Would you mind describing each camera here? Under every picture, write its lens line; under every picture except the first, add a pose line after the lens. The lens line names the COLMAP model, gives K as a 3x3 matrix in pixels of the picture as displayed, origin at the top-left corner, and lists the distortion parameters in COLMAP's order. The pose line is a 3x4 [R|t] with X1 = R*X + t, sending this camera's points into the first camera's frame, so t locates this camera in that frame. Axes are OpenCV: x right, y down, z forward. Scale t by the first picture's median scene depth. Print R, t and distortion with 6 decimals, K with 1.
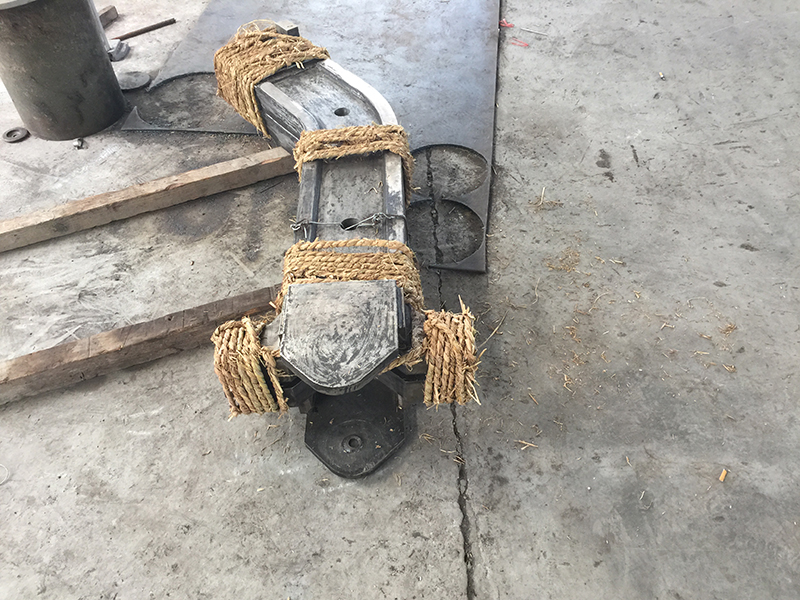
lens RADIAL K [[705.3, 0, 400.0], [0, 705.3, 300.0], [0, 0, 1]] dist [0.094634, -0.116135]
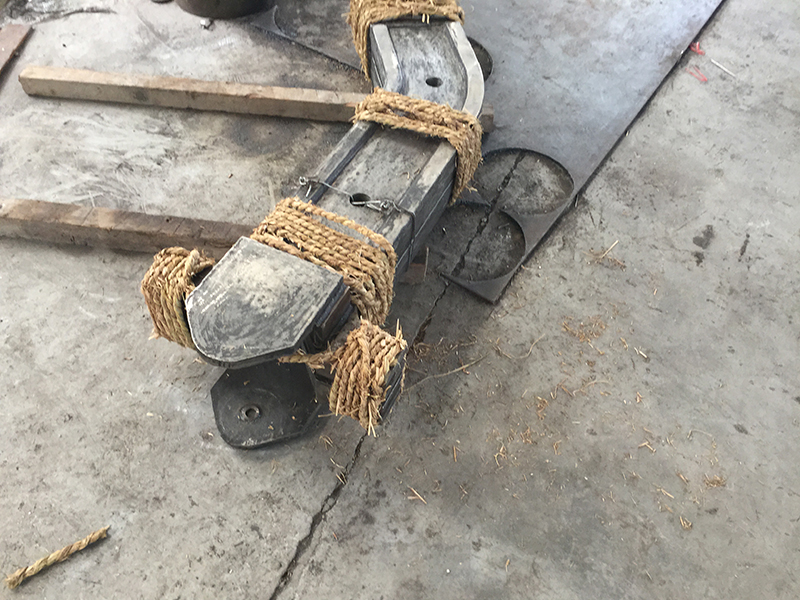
lens RADIAL K [[695.6, 0, 403.0], [0, 695.6, 305.3], [0, 0, 1]] dist [0.082735, -0.100879]
pose [[0.891362, 0.405489, -0.202614, 0.212160], [-0.387293, 0.913525, 0.124404, -0.110480], [0.235538, -0.032418, 0.971324, 0.105325]]
